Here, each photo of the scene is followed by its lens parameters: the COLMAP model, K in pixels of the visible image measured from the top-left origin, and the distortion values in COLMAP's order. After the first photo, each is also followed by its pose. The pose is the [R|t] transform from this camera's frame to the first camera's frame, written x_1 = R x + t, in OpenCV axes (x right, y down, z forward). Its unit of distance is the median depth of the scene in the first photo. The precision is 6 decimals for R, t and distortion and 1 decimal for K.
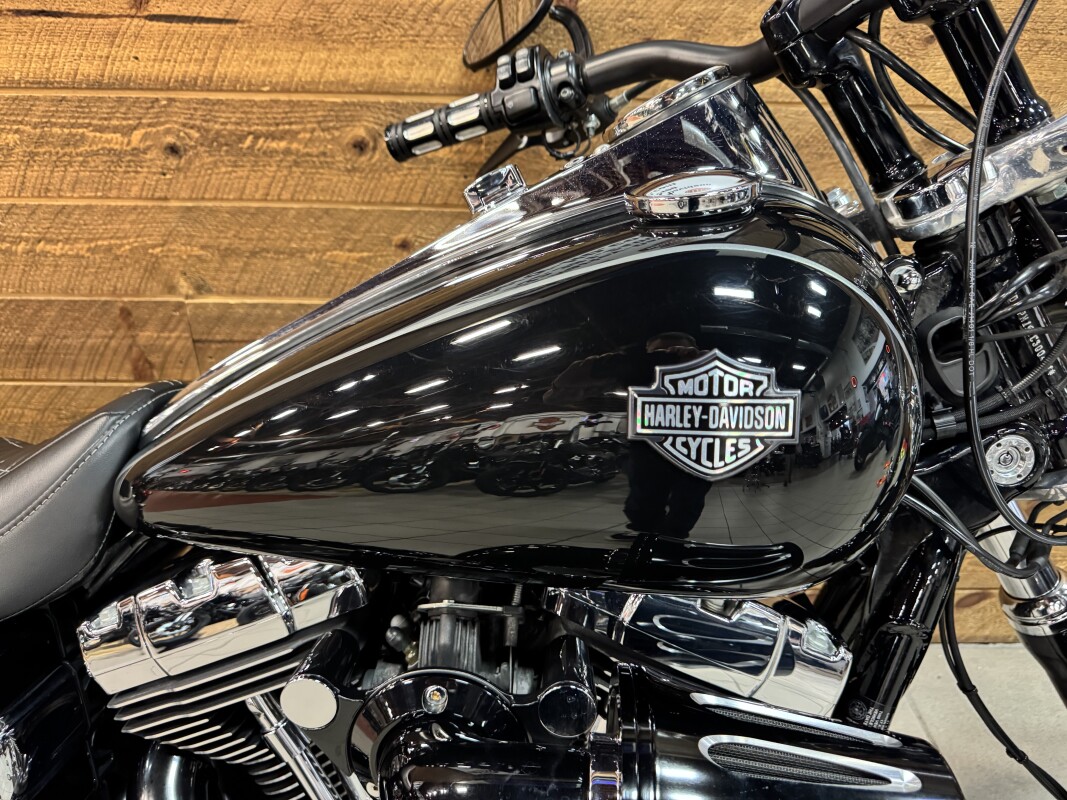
lens RADIAL K [[775.2, 0, 533.5], [0, 775.2, 400.0], [0, 0, 1]] dist [-0.003633, -0.002534]
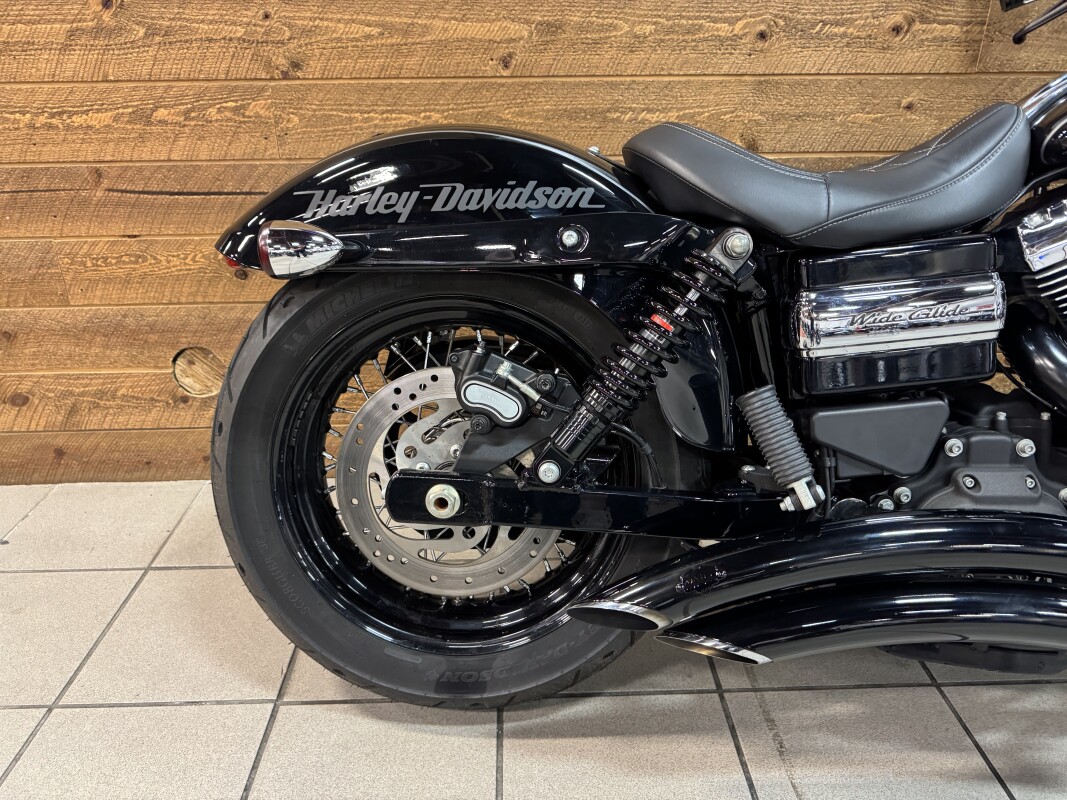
lens RADIAL K [[765.7, 0, 538.2], [0, 765.7, 401.1], [0, 0, 1]] dist [0.004295, 0.000993]
pose [[0.999422, -0.031585, 0.012576, -0.898306], [0.032419, 0.996812, -0.072902, 0.408549], [-0.010233, 0.073268, 0.997260, -0.304124]]
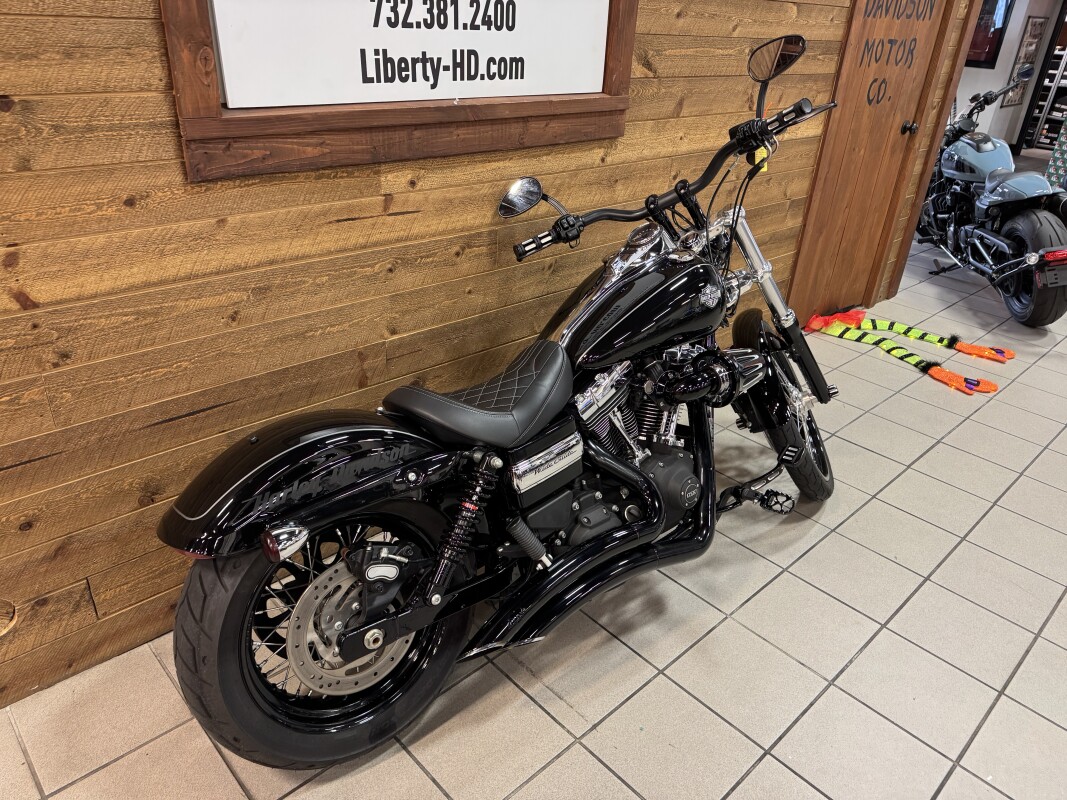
lens RADIAL K [[756.4, 0, 534.6], [0, 756.4, 405.3], [0, 0, 1]] dist [0.047345, -0.066825]
pose [[0.730078, -0.298683, 0.614634, -1.587935], [0.295043, 0.949046, 0.110732, -0.077263], [-0.616390, 0.100500, 0.781001, -0.874338]]
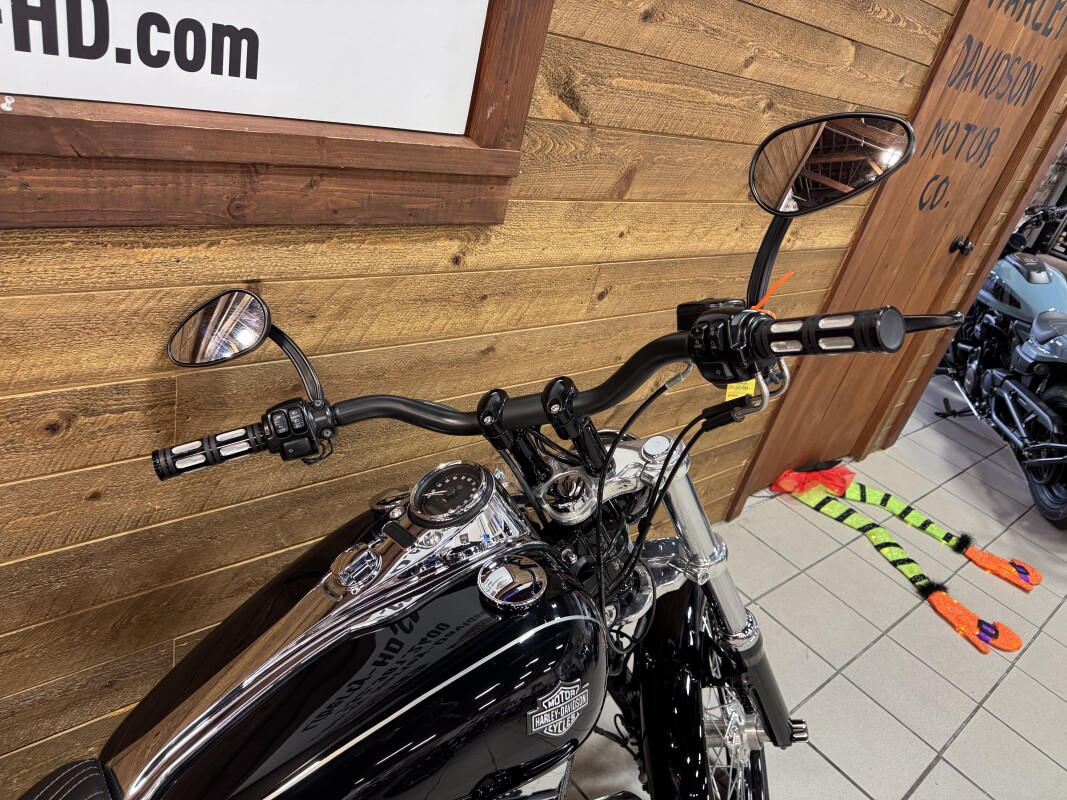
lens RADIAL K [[756.2, 0, 529.5], [0, 756.2, 405.0], [0, 0, 1]] dist [0.043167, -0.063970]
pose [[0.745454, -0.170093, 0.644490, -0.400492], [0.112076, 0.985112, 0.130357, -0.419891], [-0.657067, -0.024943, 0.753419, -0.193075]]
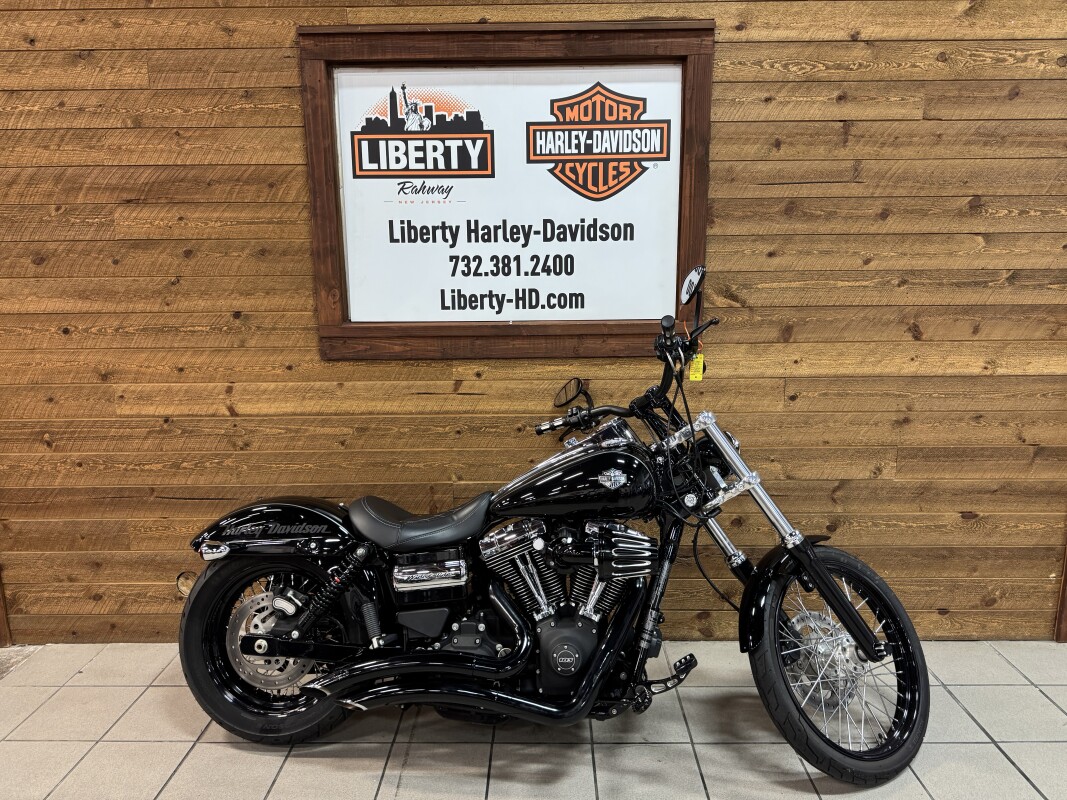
lens RADIAL K [[742.1, 0, 538.4], [0, 742.1, 400.4], [0, 0, 1]] dist [0.136152, -0.215449]
pose [[0.999358, -0.023118, -0.027360, -0.065437], [0.013453, 0.950171, -0.311439, 0.475877], [0.033197, 0.310871, 0.949872, -1.816111]]
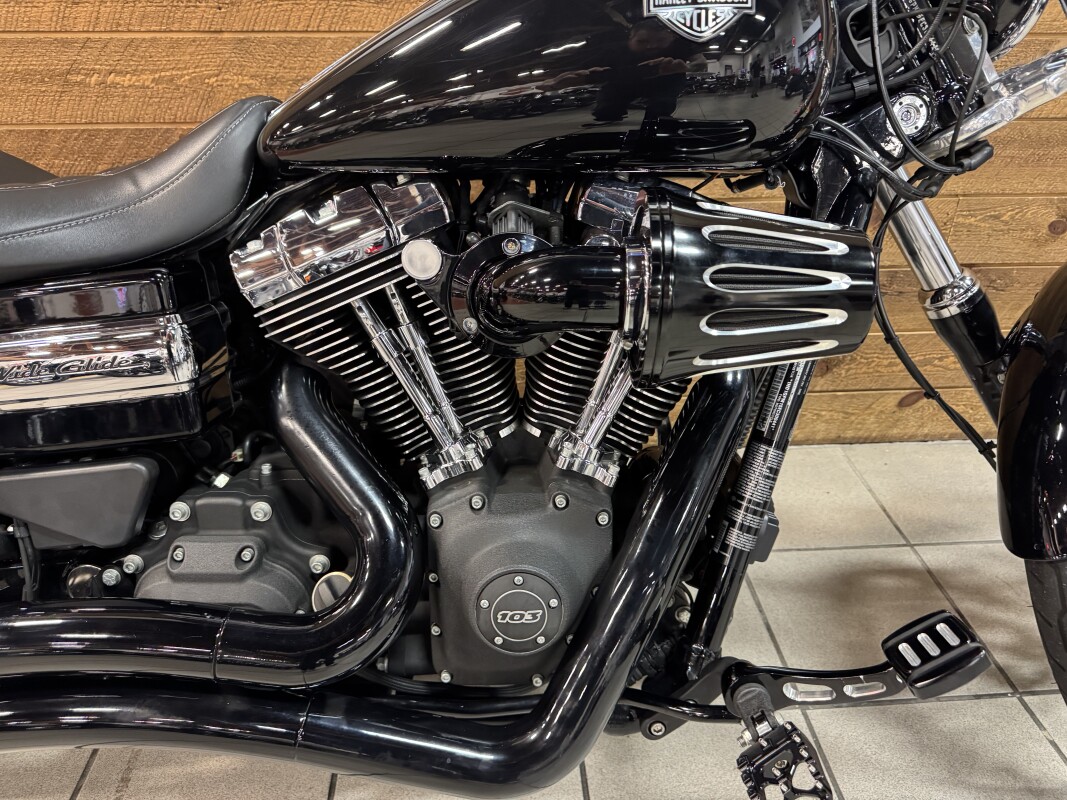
lens RADIAL K [[765.7, 0, 531.3], [0, 765.7, 393.6], [0, 0, 1]] dist [-0.000717, -0.001283]
pose [[0.998556, -0.037360, 0.038604, -0.071739], [0.036653, 0.999150, 0.018851, 0.292727], [-0.039276, -0.017409, 0.999077, -0.193811]]
